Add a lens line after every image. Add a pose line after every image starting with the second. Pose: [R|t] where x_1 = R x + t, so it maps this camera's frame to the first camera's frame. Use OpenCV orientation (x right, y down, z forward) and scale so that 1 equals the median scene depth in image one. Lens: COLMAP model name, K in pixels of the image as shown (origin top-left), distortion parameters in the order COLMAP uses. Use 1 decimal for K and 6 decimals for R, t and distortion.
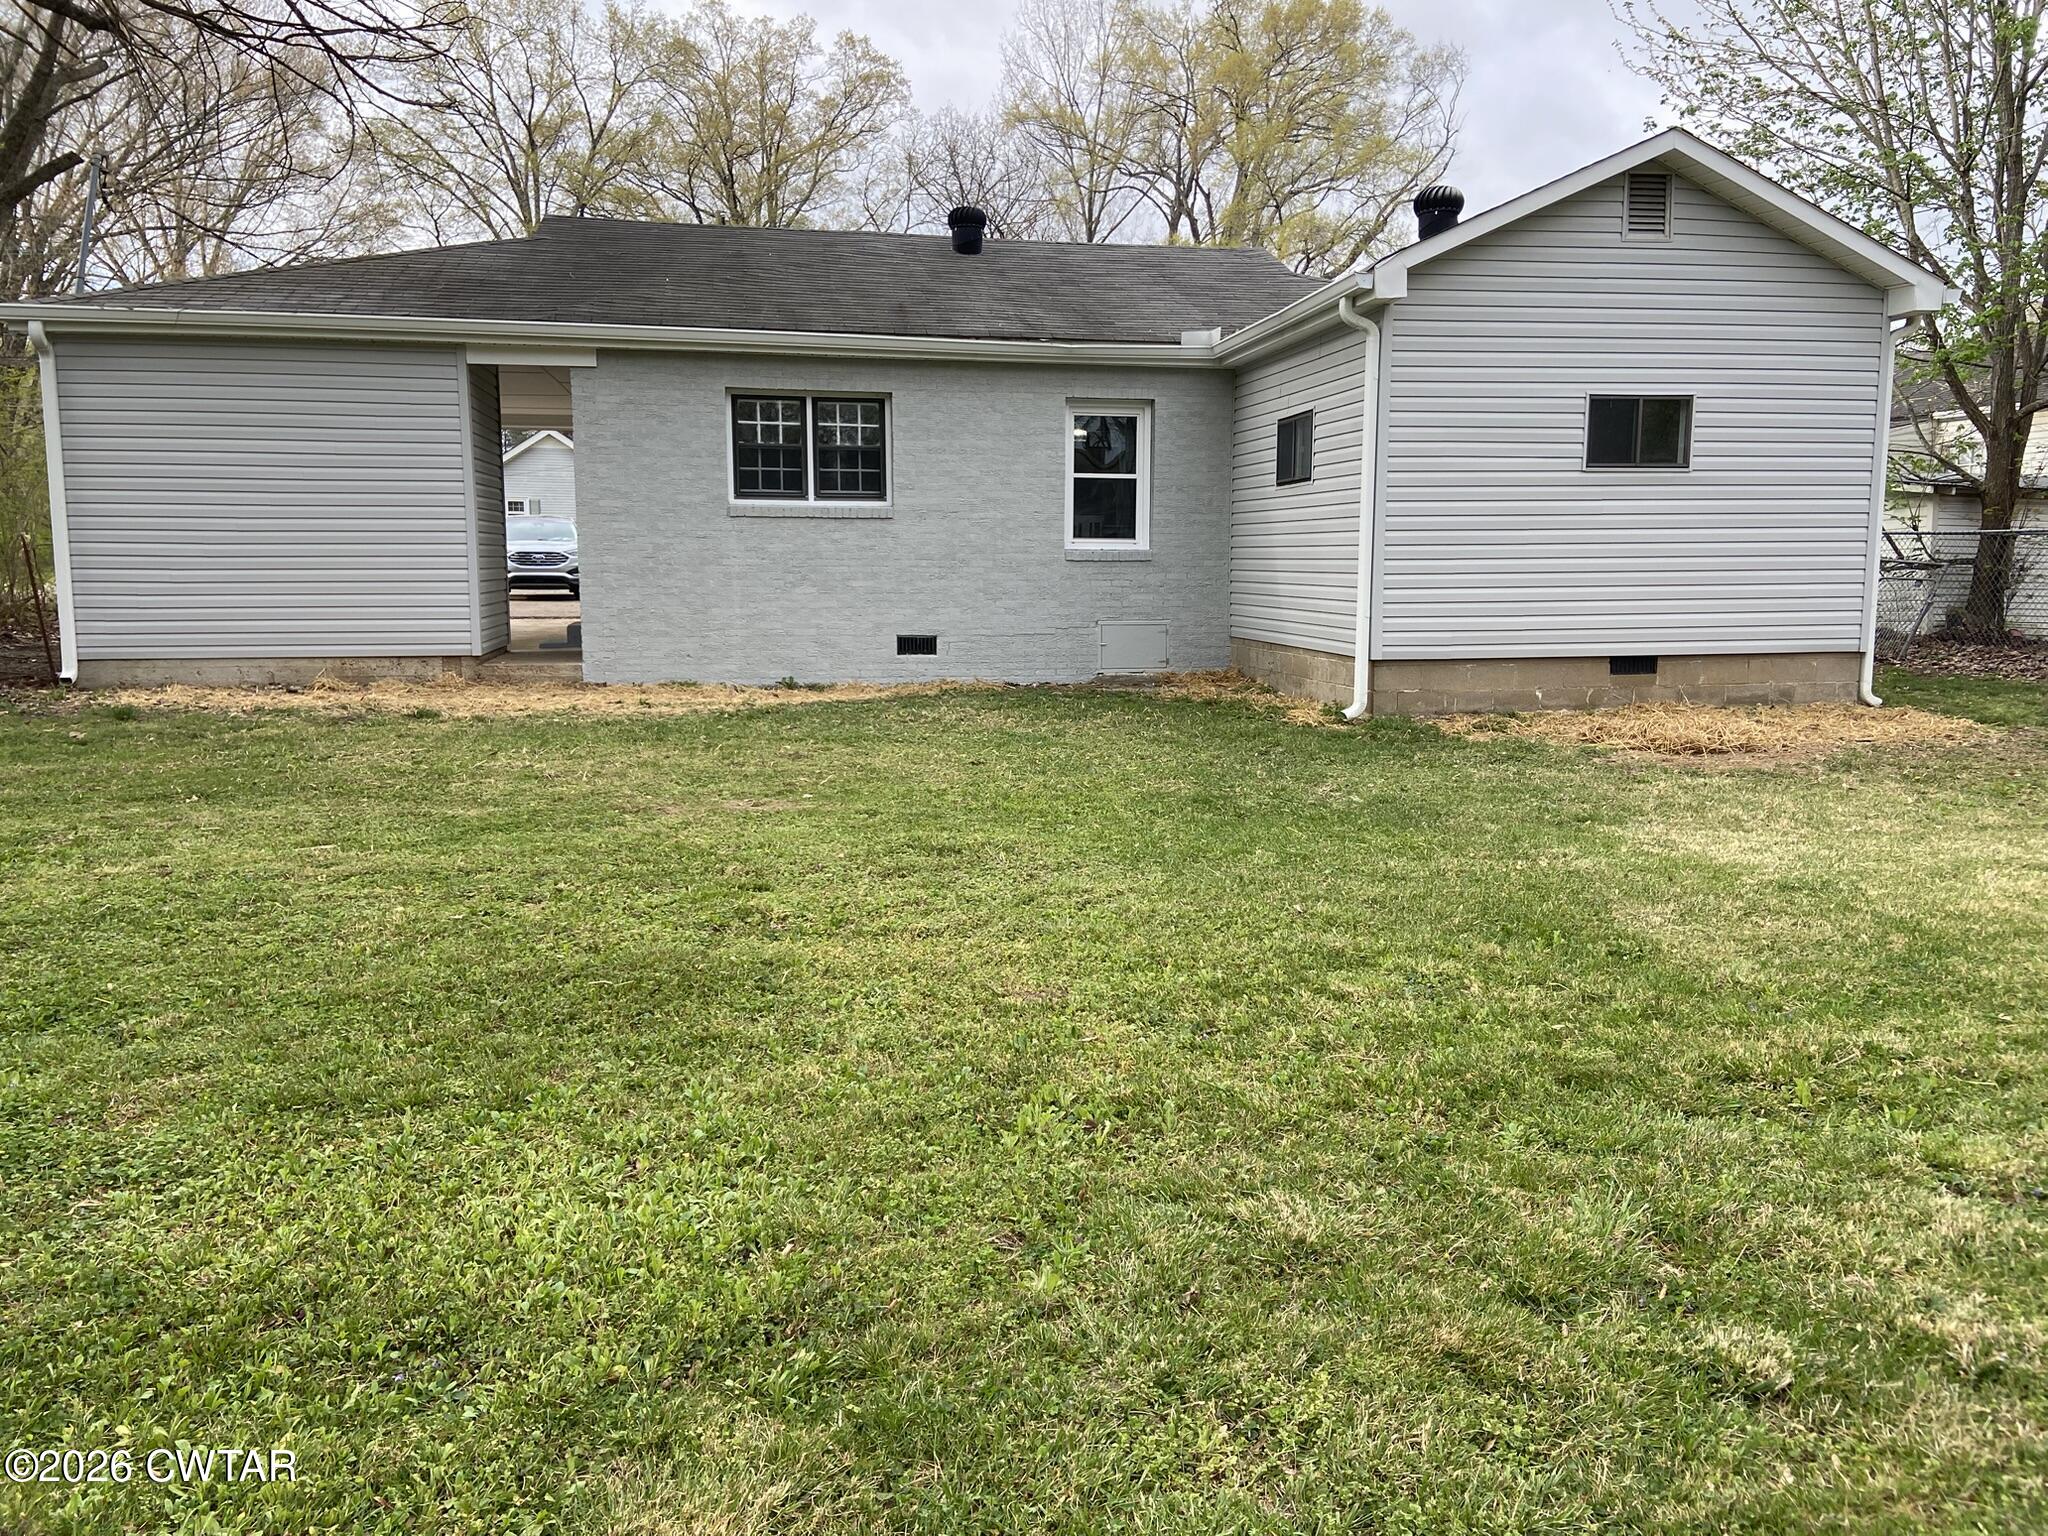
lens RADIAL K [[1544.9, 0, 1024.0], [0, 1544.9, 768.0], [0, 0, 1]] dist [0.082723, -0.007997]
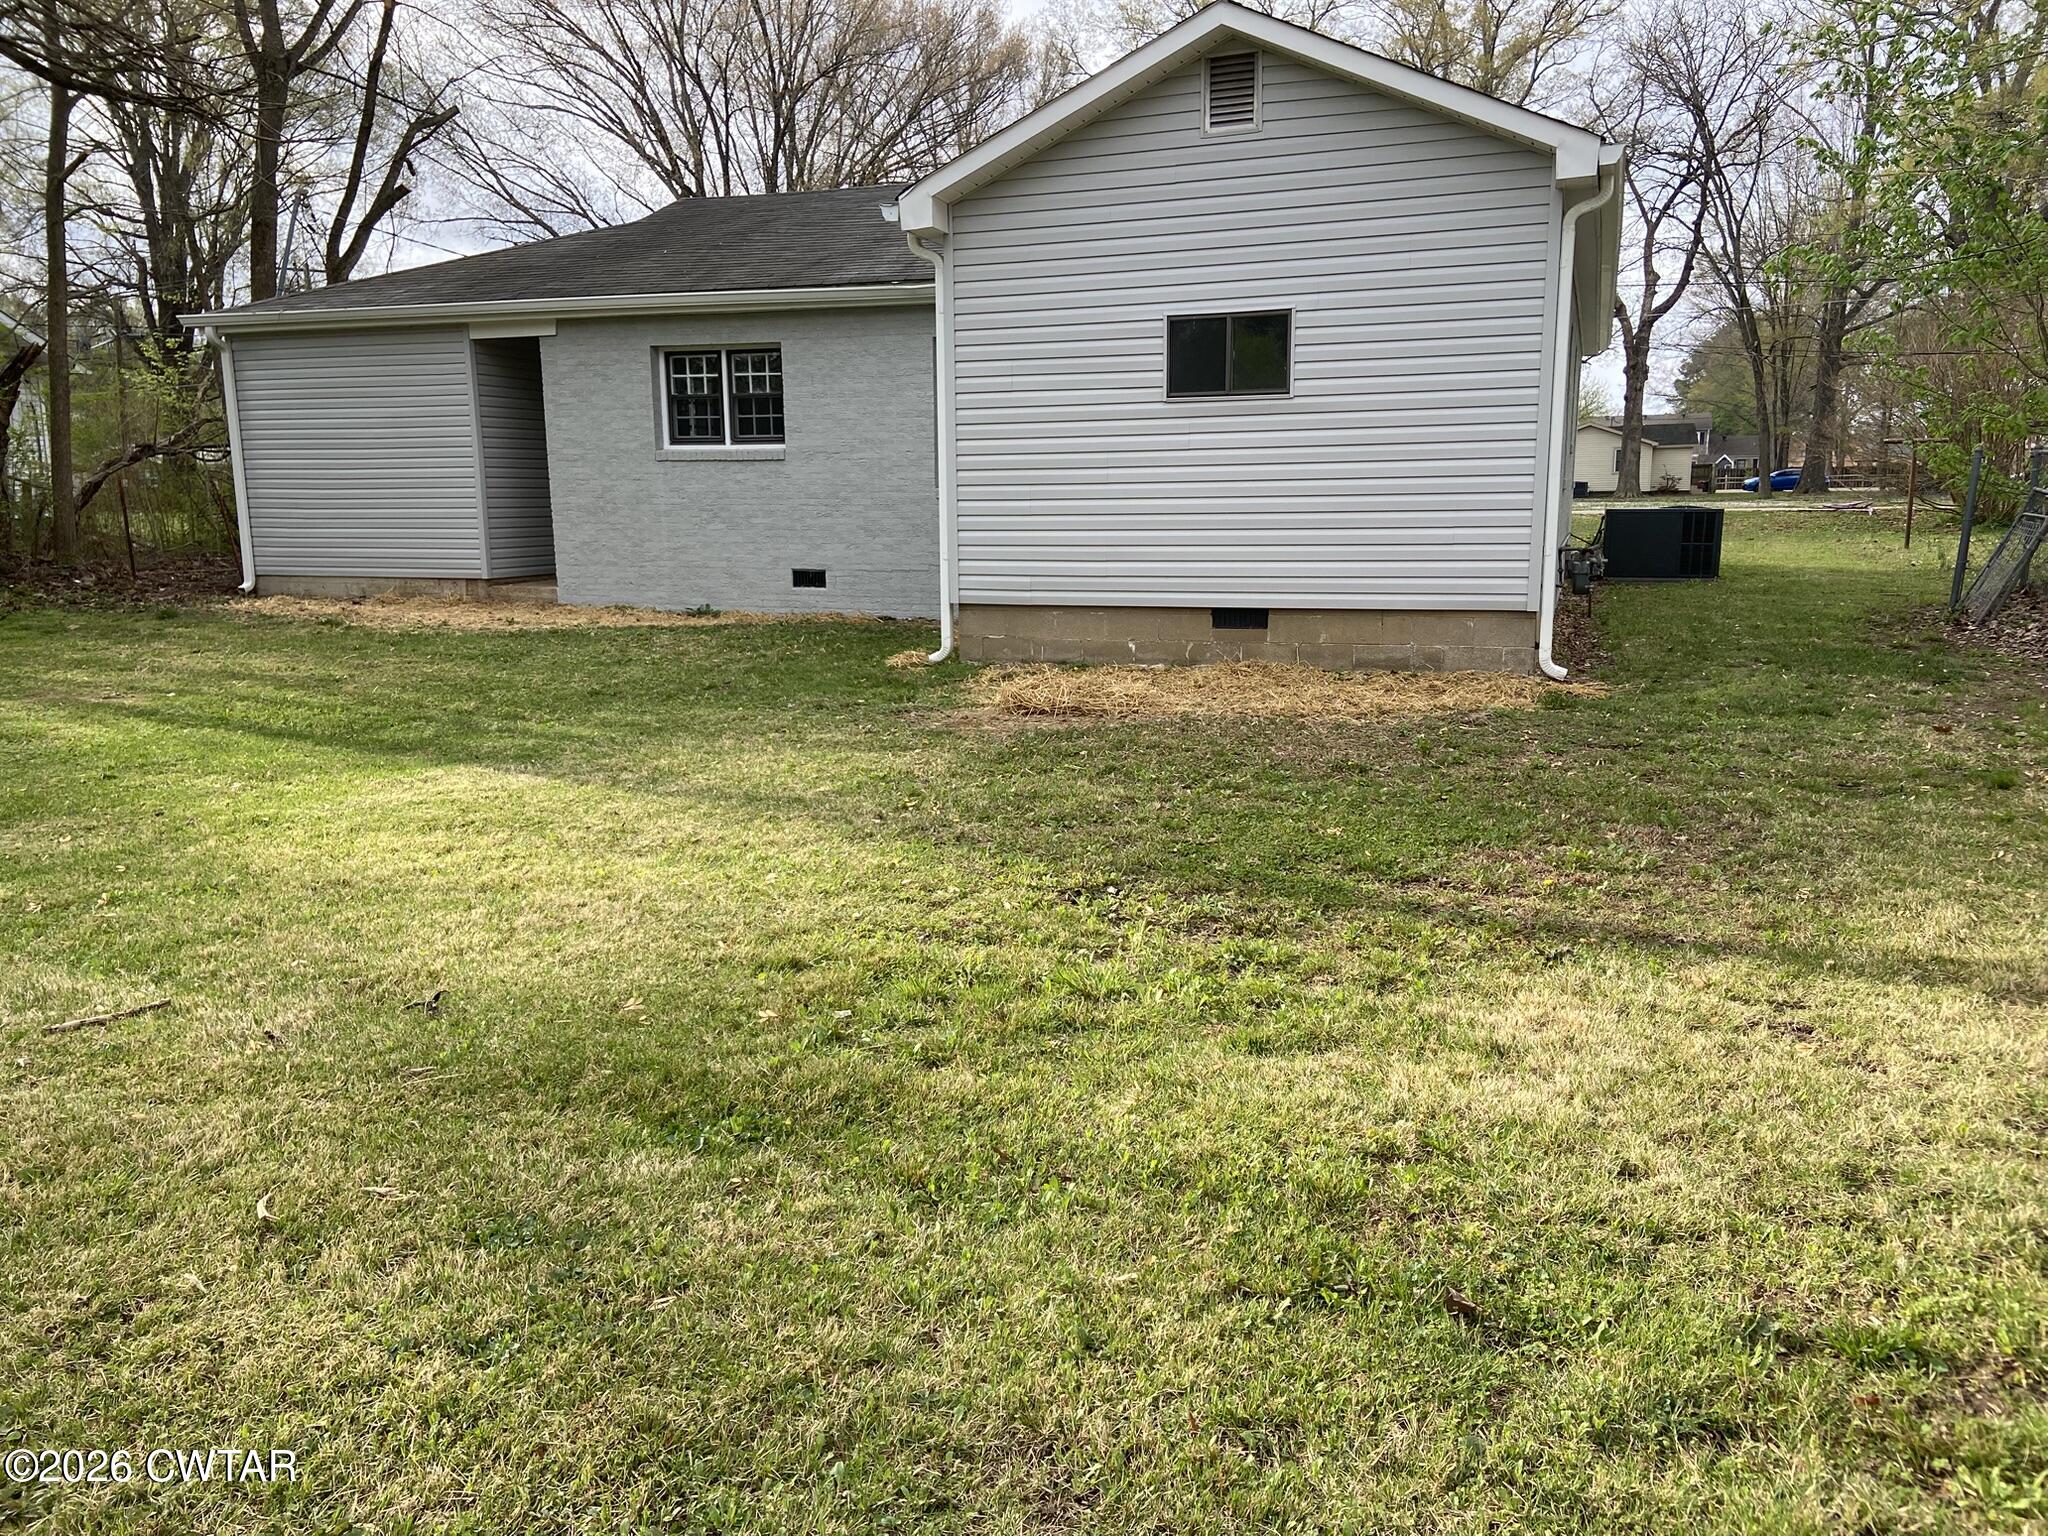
lens RADIAL K [[1544.9, 0, 1024.0], [0, 1544.9, 768.0], [0, 0, 1]] dist [0.082723, -0.007997]
pose [[0.859374, 0.081980, -0.504734, 0.686085], [-0.058902, 0.996365, 0.061544, -0.025803], [0.507945, -0.023160, 0.861078, 0.161203]]
